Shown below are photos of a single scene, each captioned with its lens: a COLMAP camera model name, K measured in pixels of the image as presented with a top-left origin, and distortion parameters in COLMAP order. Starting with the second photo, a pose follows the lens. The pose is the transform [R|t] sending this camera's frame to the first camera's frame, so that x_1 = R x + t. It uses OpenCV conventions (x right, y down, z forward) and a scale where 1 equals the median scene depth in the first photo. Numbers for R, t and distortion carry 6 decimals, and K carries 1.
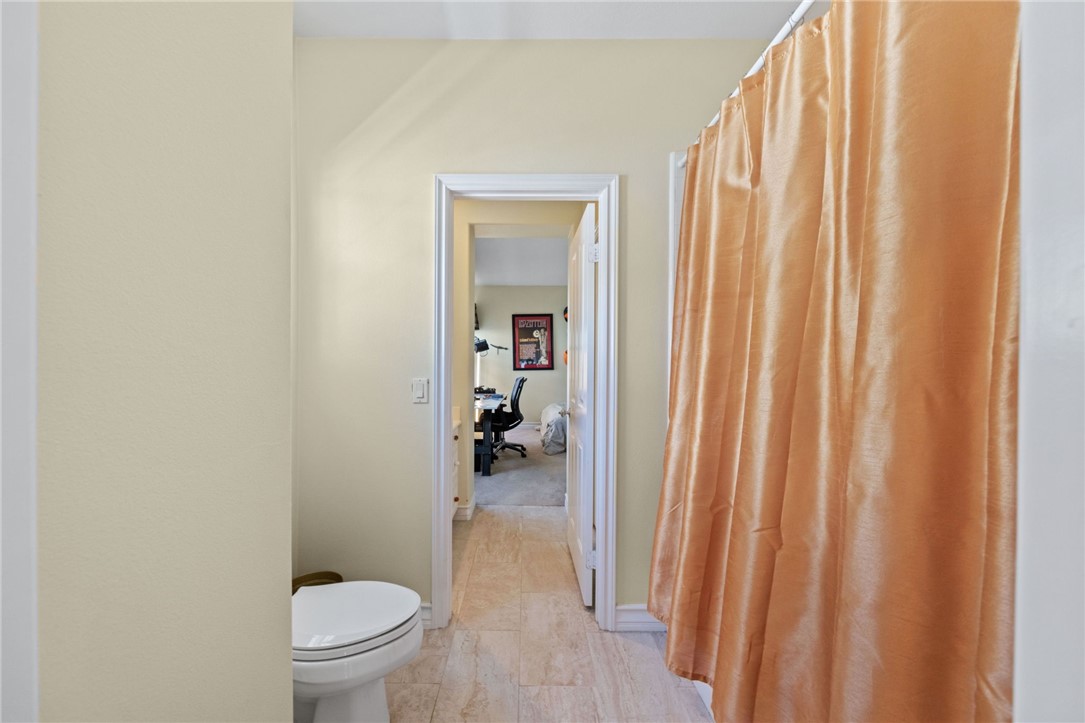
lens RADIAL K [[367.3, 0, 538.0], [0, 367.3, 362.3], [0, 0, 1]] dist [-0.005681, 0.000153]
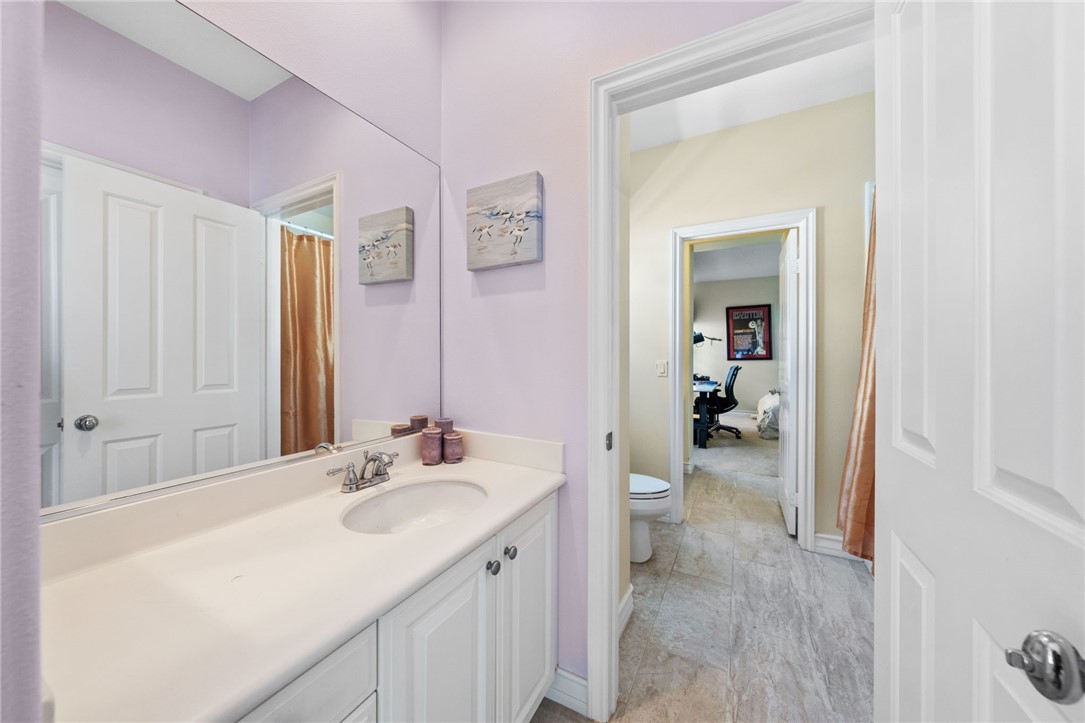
lens RADIAL K [[367.3, 0, 546.9], [0, 367.3, 355.0], [0, 0, 1]] dist [-0.005681, 0.000153]
pose [[0.866240, -0.003427, -0.499616, 0.020682], [0.003863, 0.999993, -0.000162, 0.010780], [0.499613, -0.001789, 0.866247, -0.362580]]
